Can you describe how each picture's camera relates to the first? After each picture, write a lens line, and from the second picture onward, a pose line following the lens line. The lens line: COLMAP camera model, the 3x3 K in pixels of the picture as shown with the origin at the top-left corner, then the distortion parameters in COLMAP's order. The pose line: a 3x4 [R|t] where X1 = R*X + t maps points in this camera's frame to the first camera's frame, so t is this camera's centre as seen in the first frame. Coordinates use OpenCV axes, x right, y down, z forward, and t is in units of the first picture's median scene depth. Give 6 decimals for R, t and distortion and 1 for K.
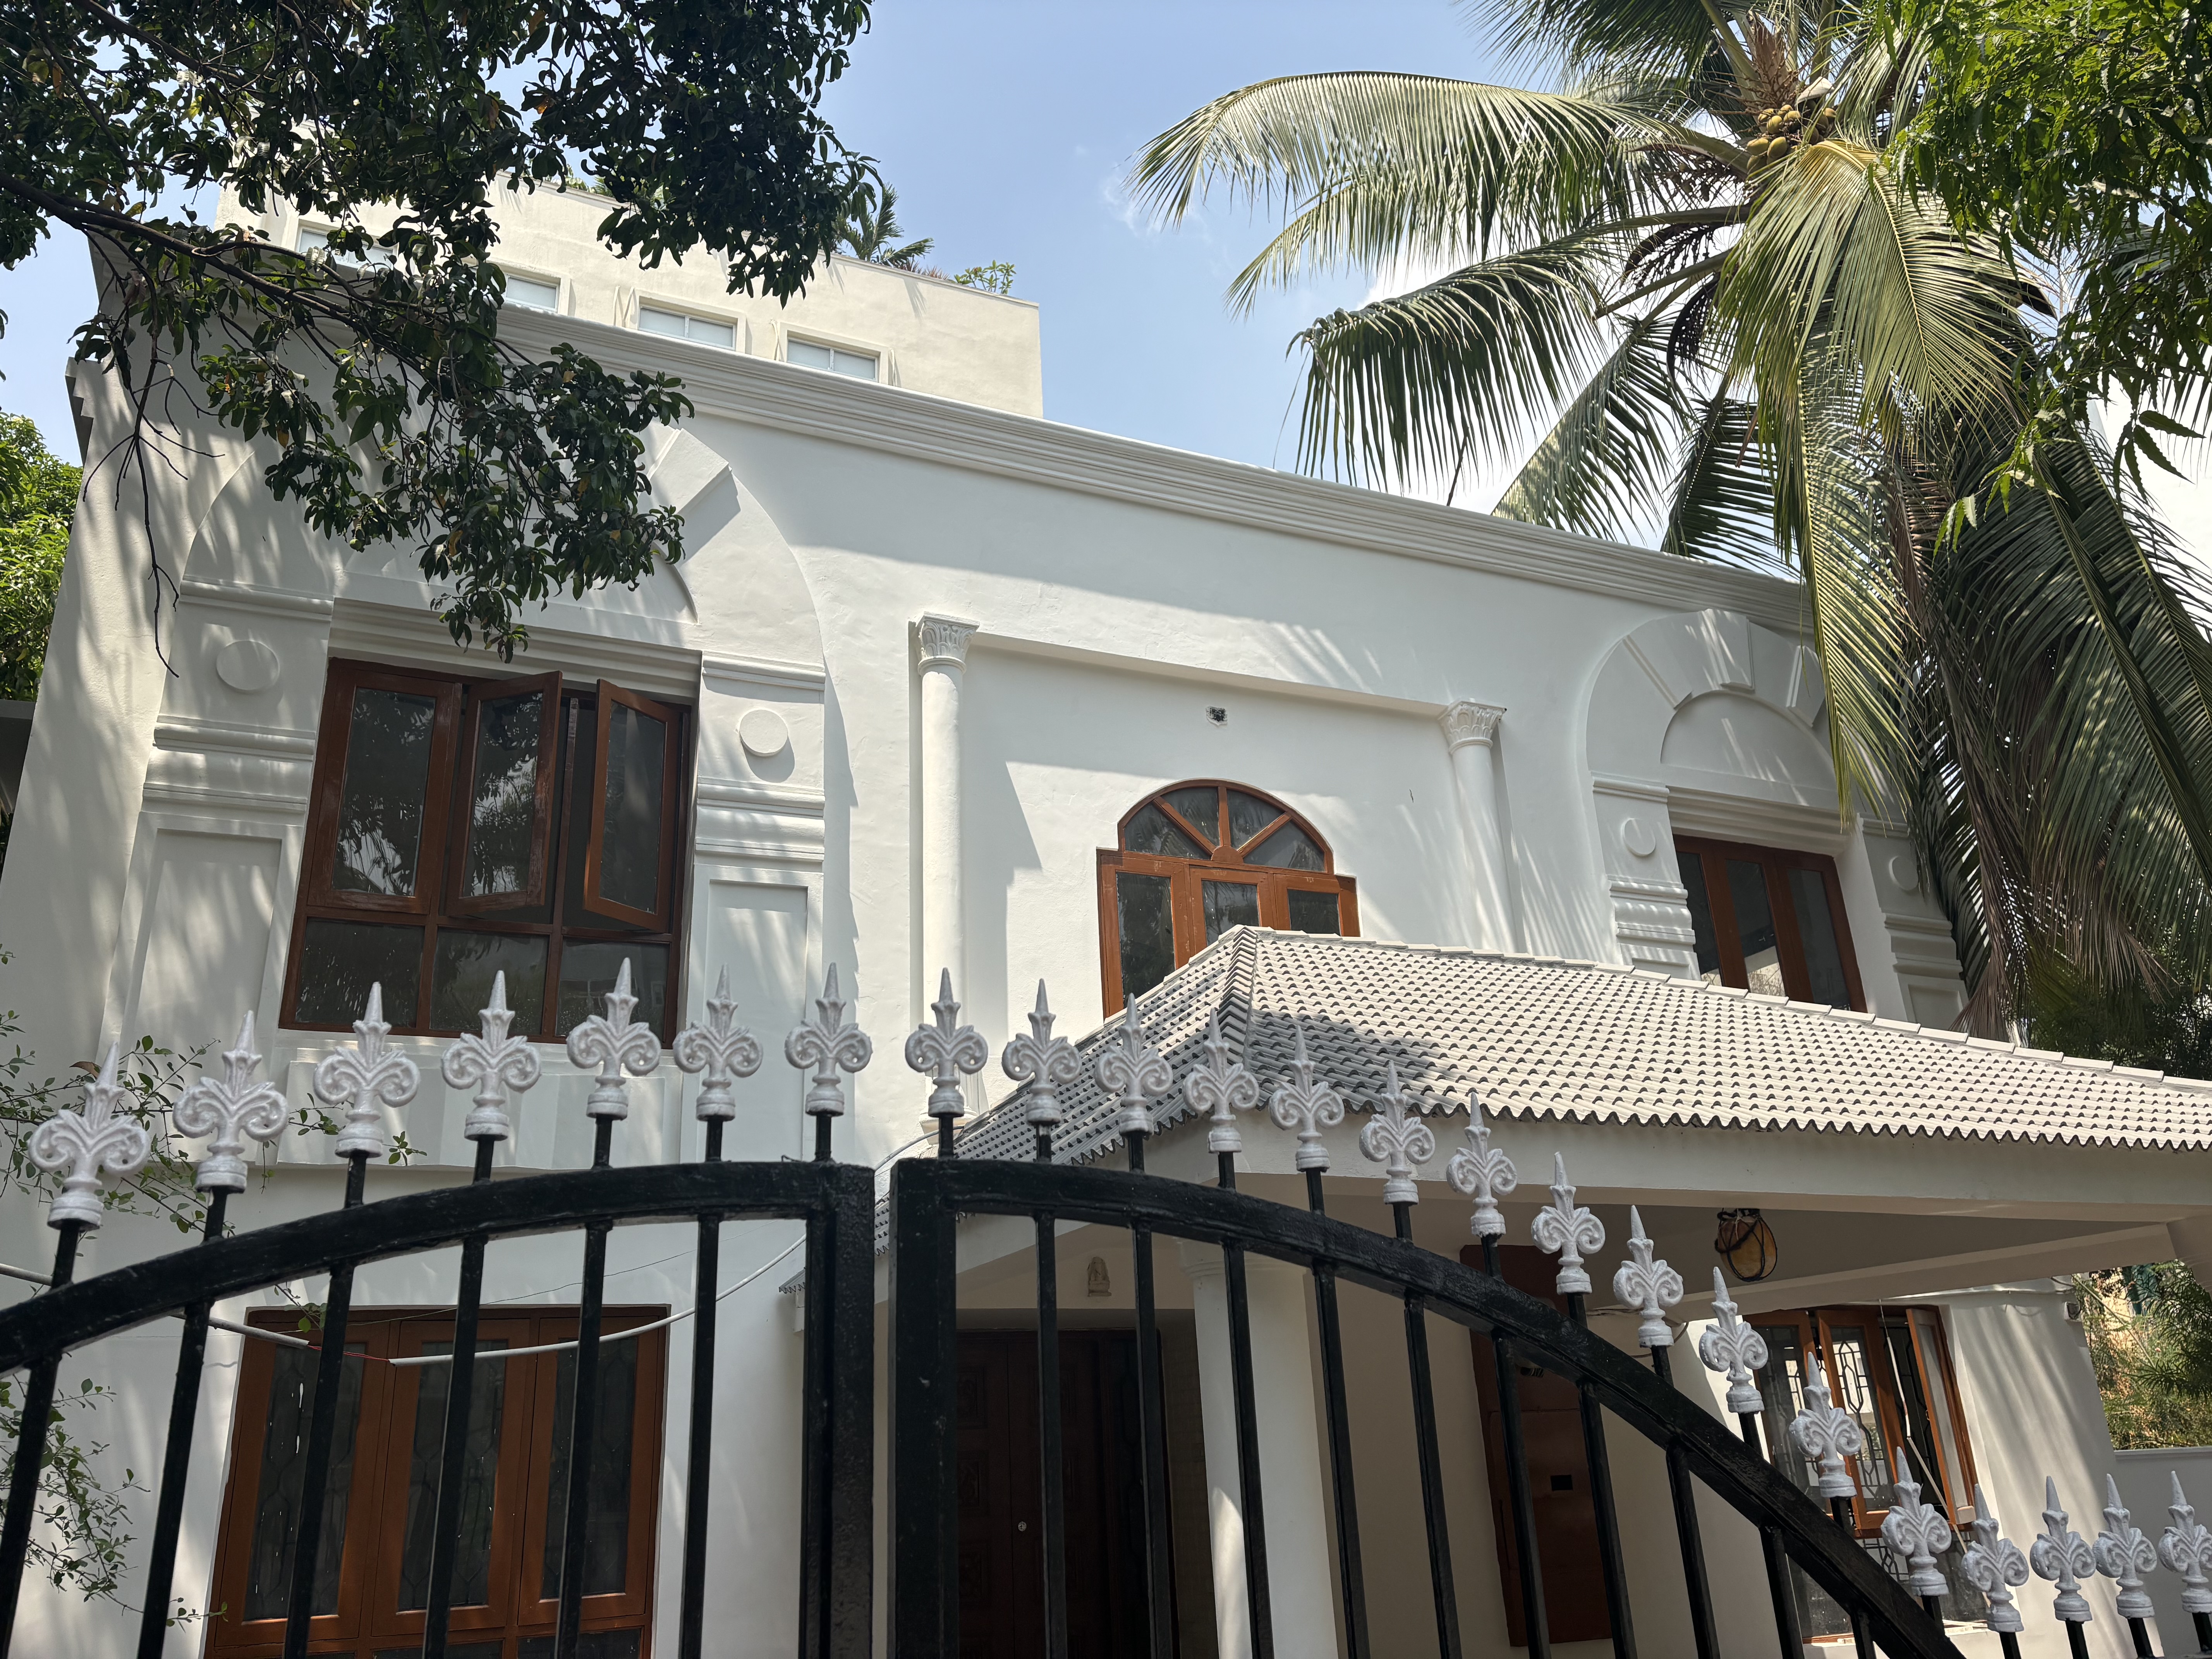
lens RADIAL K [[1656.0, 0, 1084.8], [0, 1656.0, 825.0], [0, 0, 1]] dist [0.065138, -0.067687]
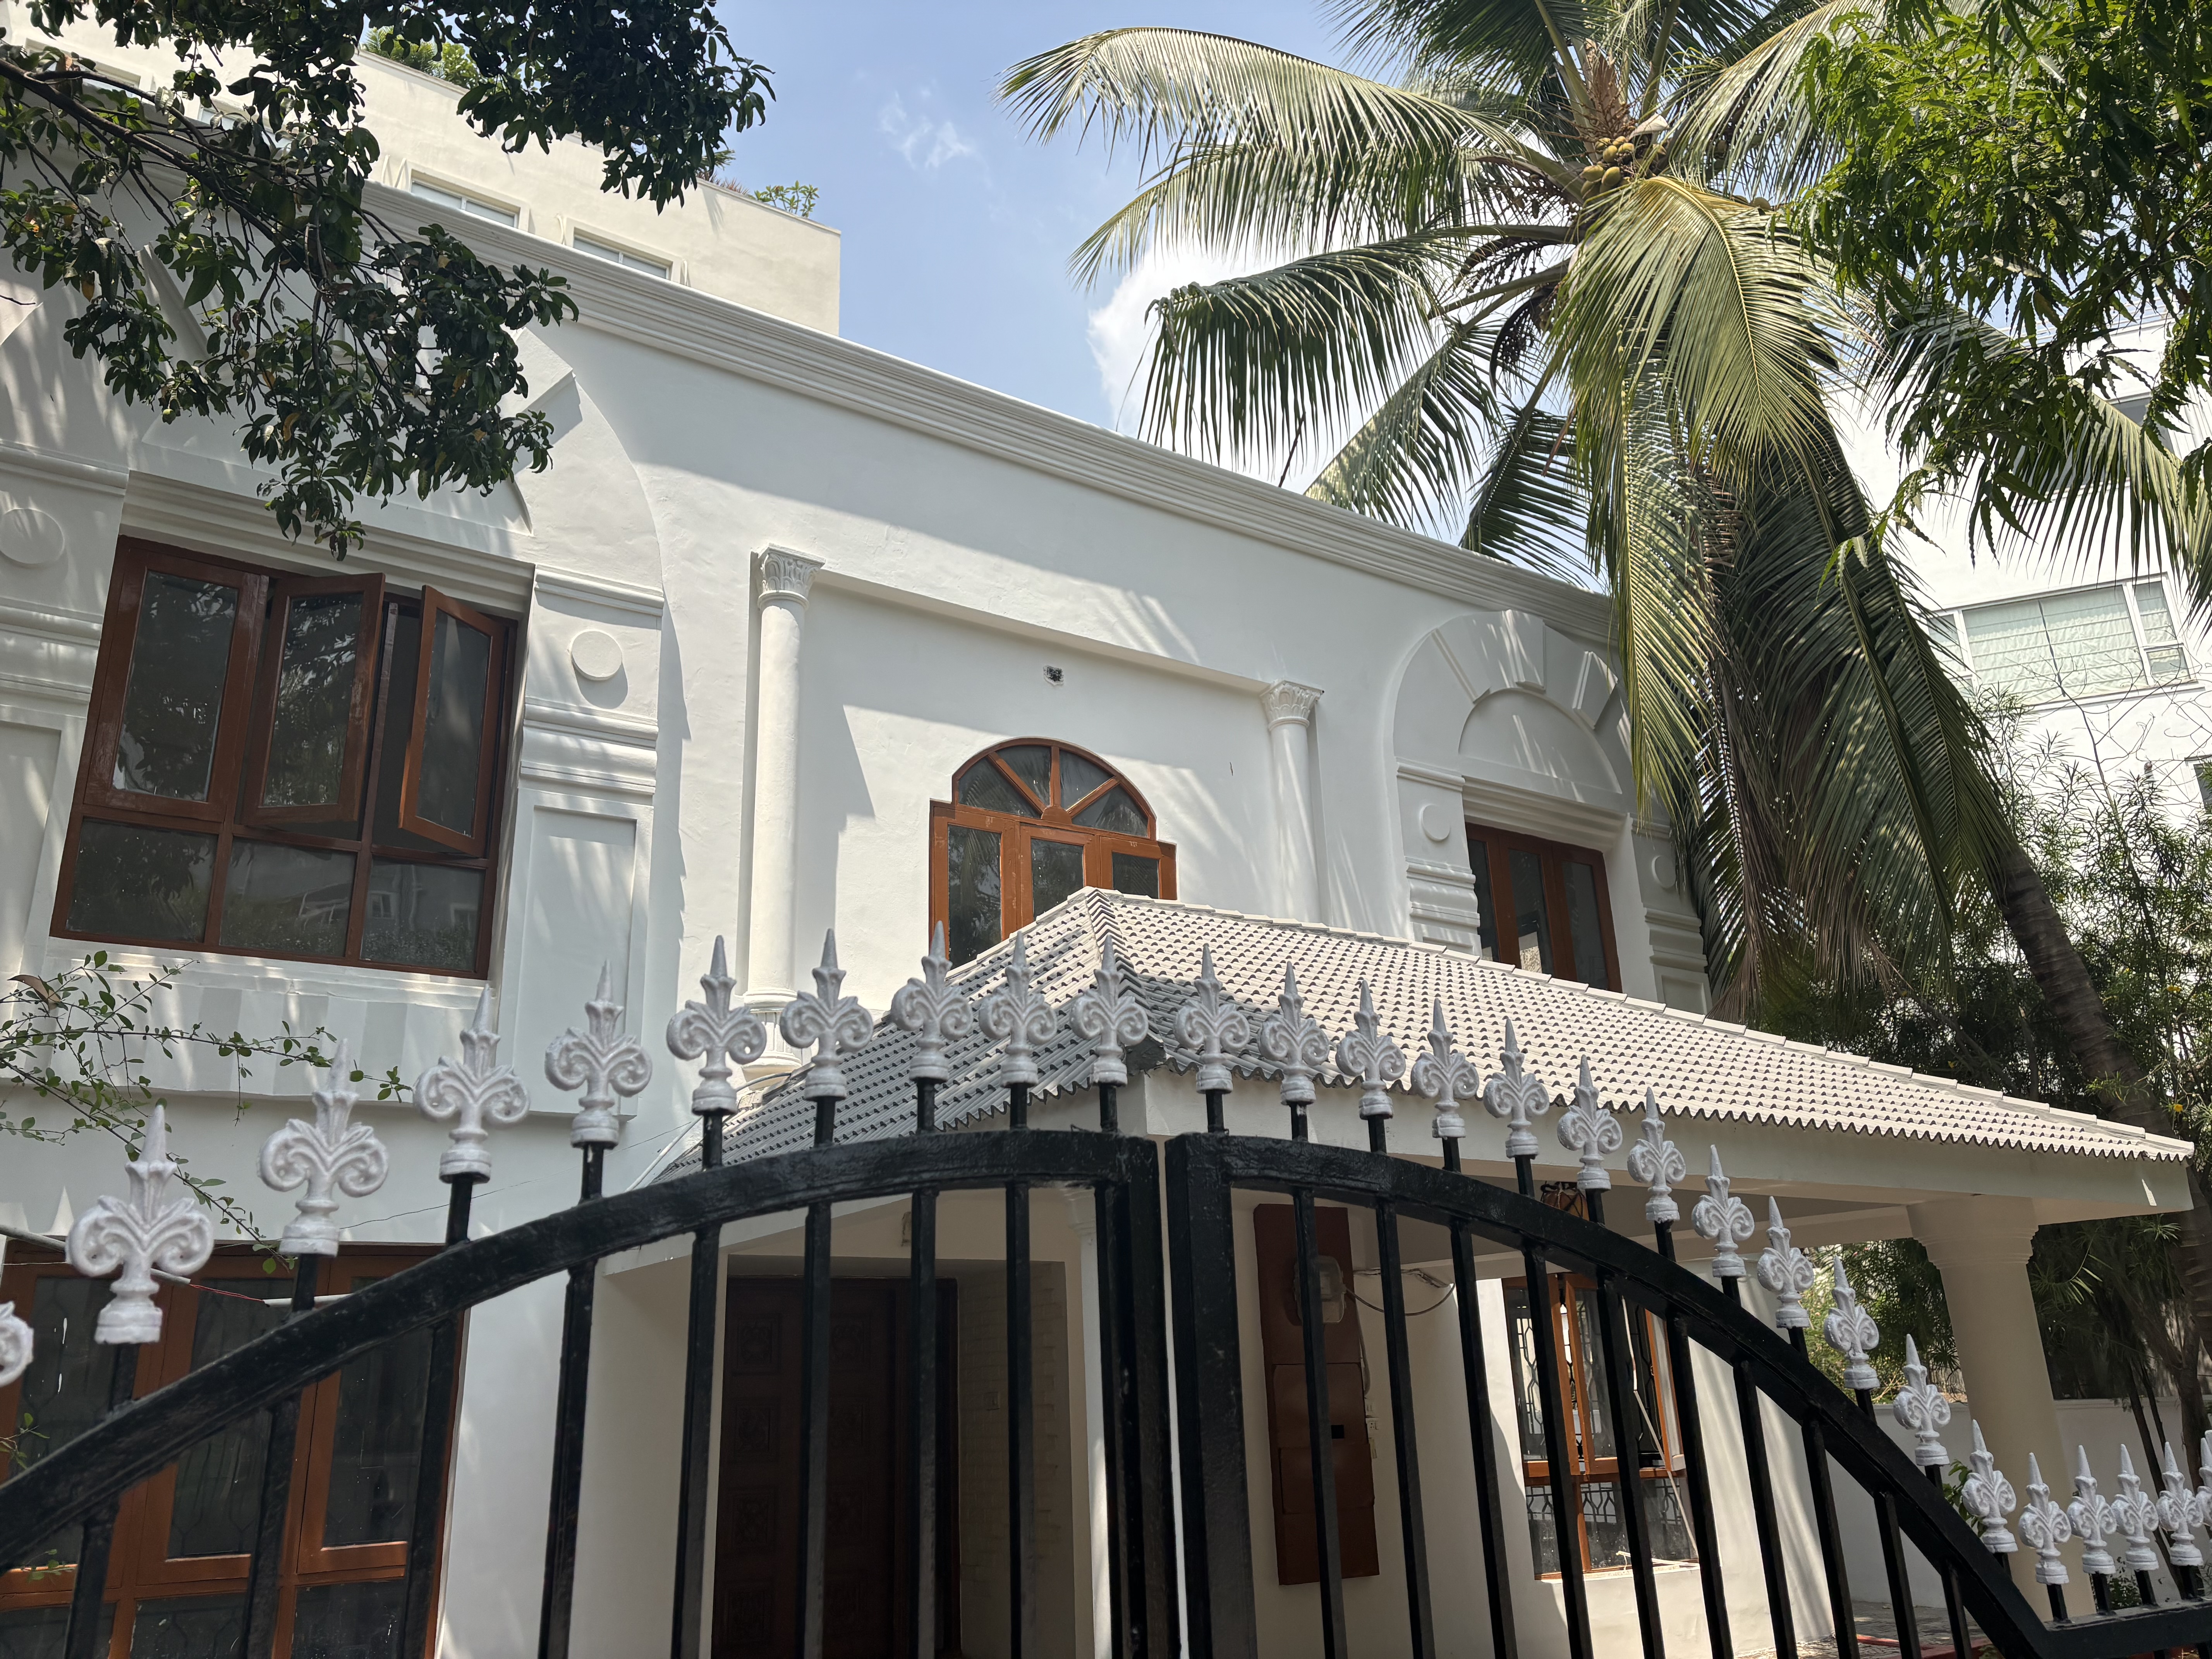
lens RADIAL K [[1656.0, 0, 1095.6], [0, 1656.0, 828.7], [0, 0, 1]] dist [0.065138, -0.067687]
pose [[0.984841, 0.065102, 0.160781, -0.056161], [-0.070139, 0.997202, 0.025849, -0.001107], [-0.158648, -0.036734, 0.986652, 0.002871]]
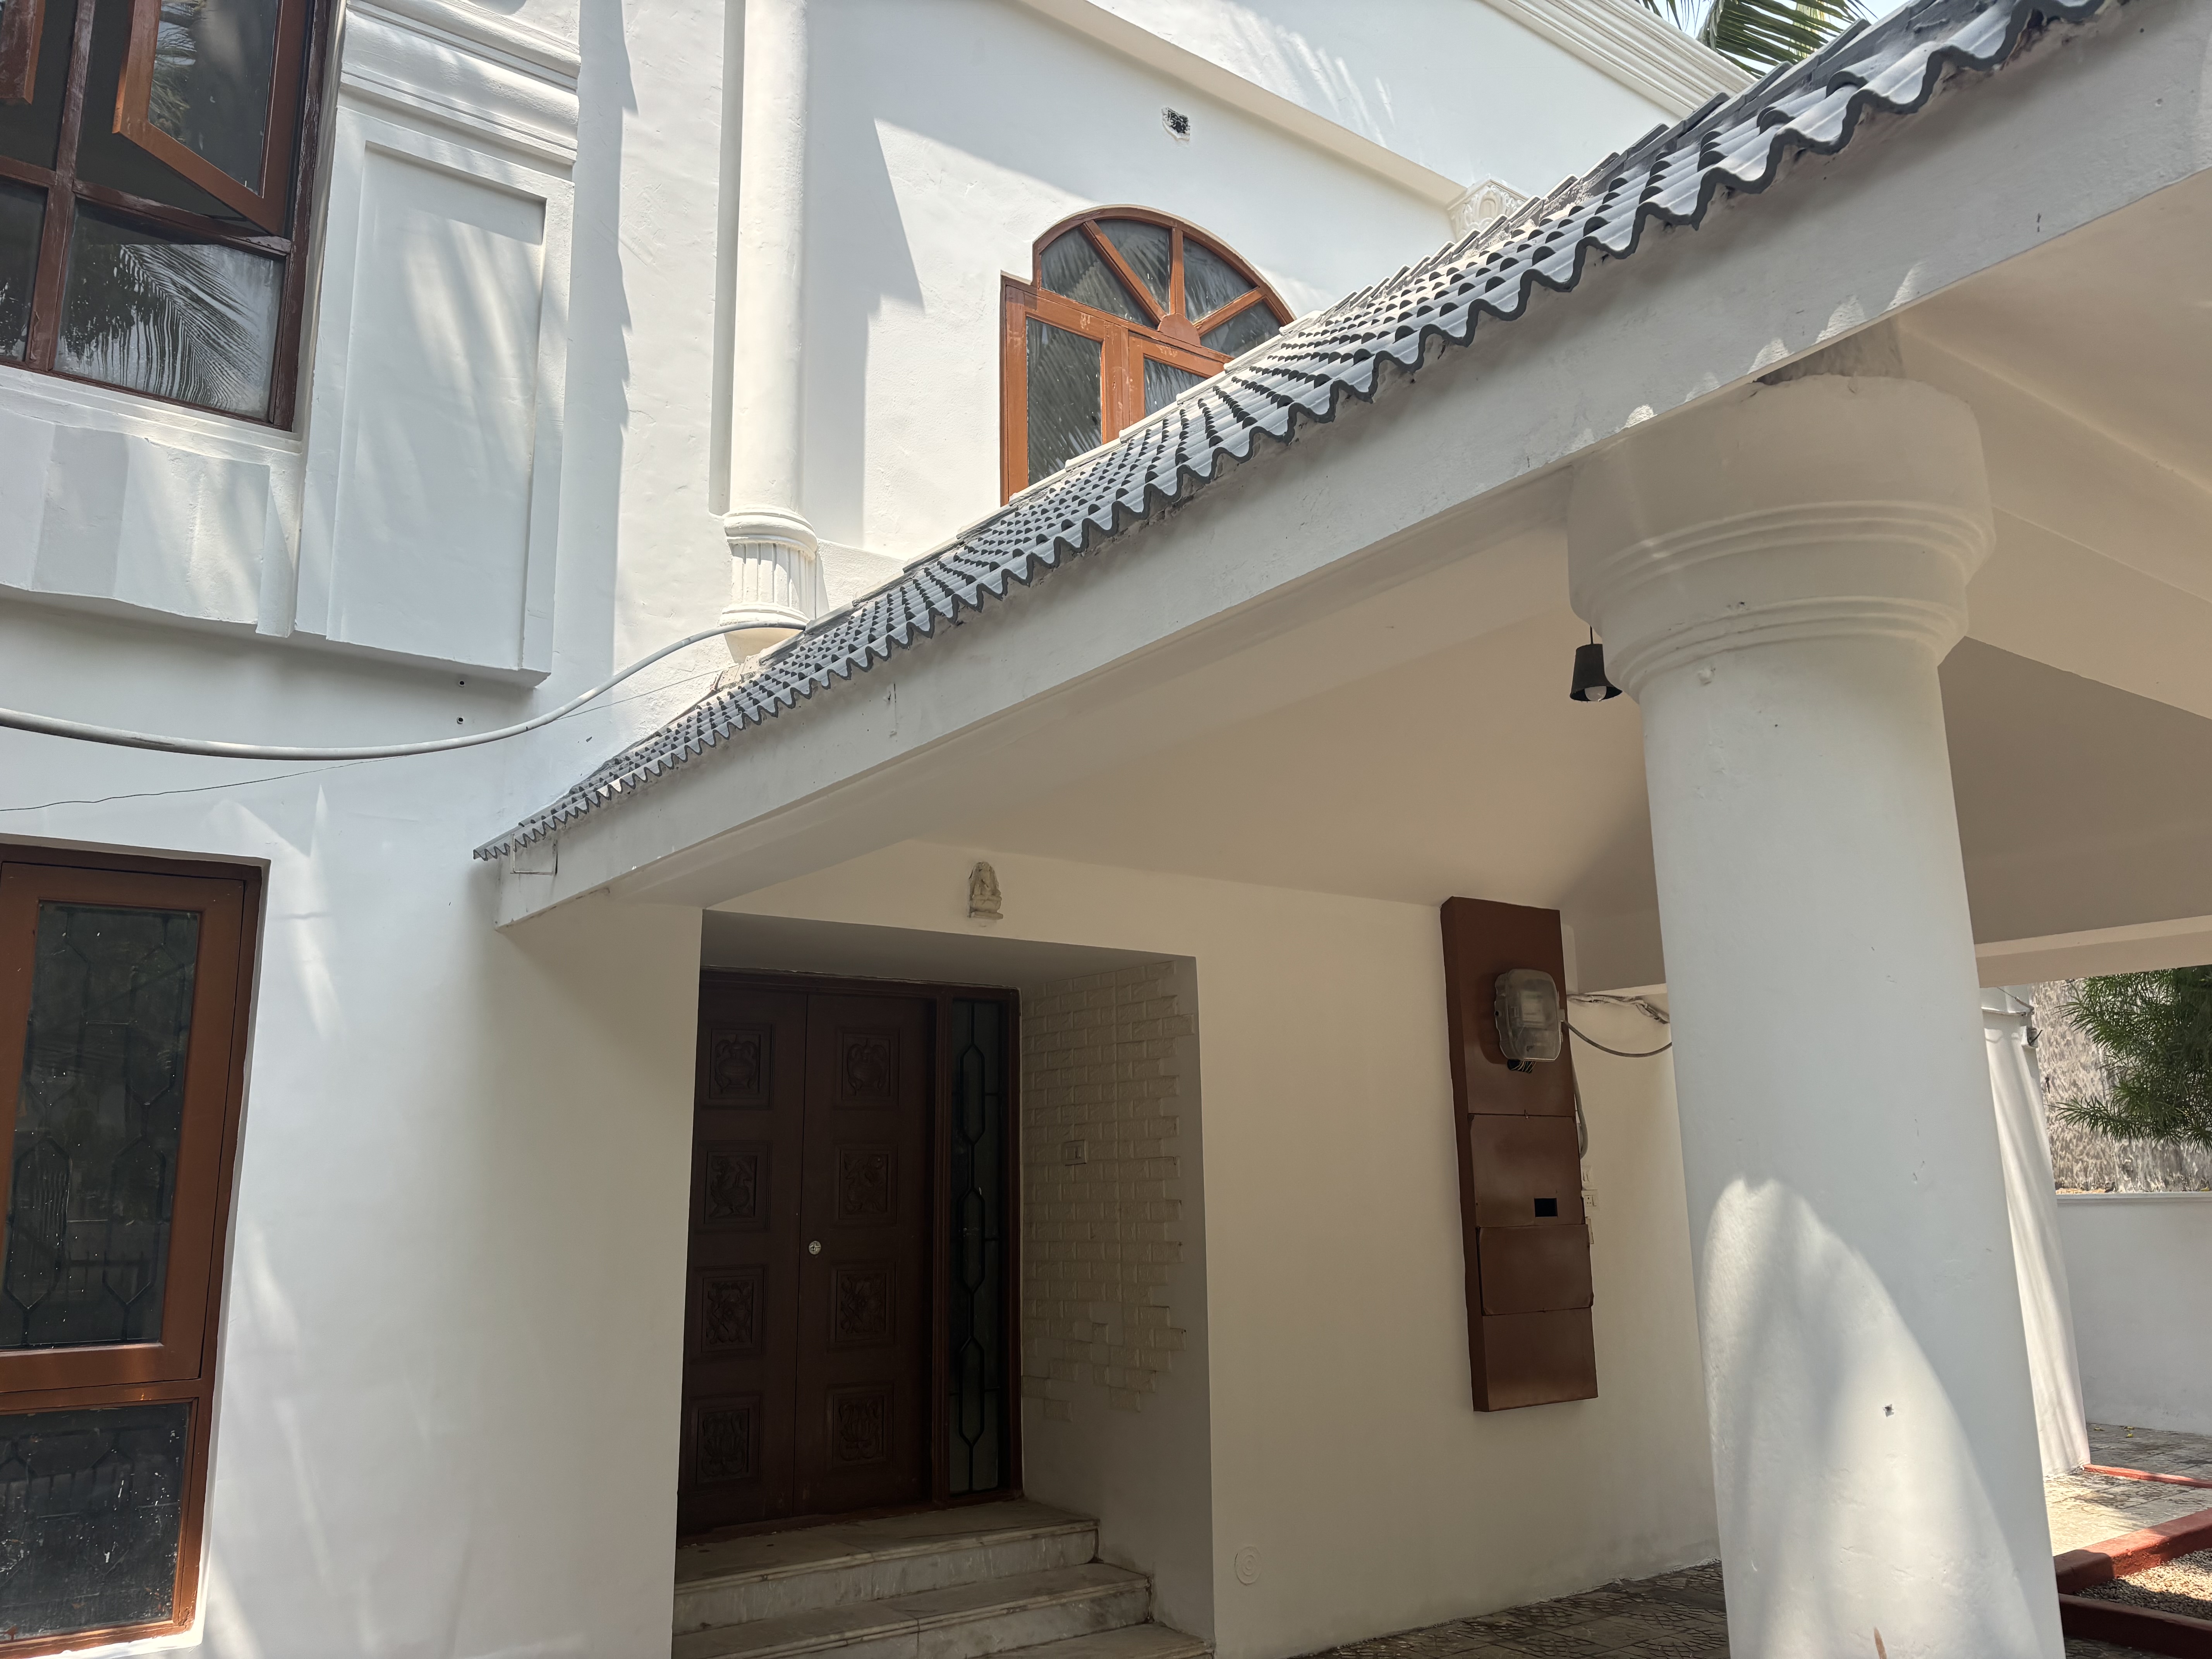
lens RADIAL K [[1656.0, 0, 1115.3], [0, 1656.0, 846.3], [0, 0, 1]] dist [0.065138, -0.067687]
pose [[0.973282, 0.075056, 0.217001, -0.078532], [-0.108029, 0.983617, 0.144315, 0.143696], [-0.202615, -0.163902, 0.965445, 0.336316]]
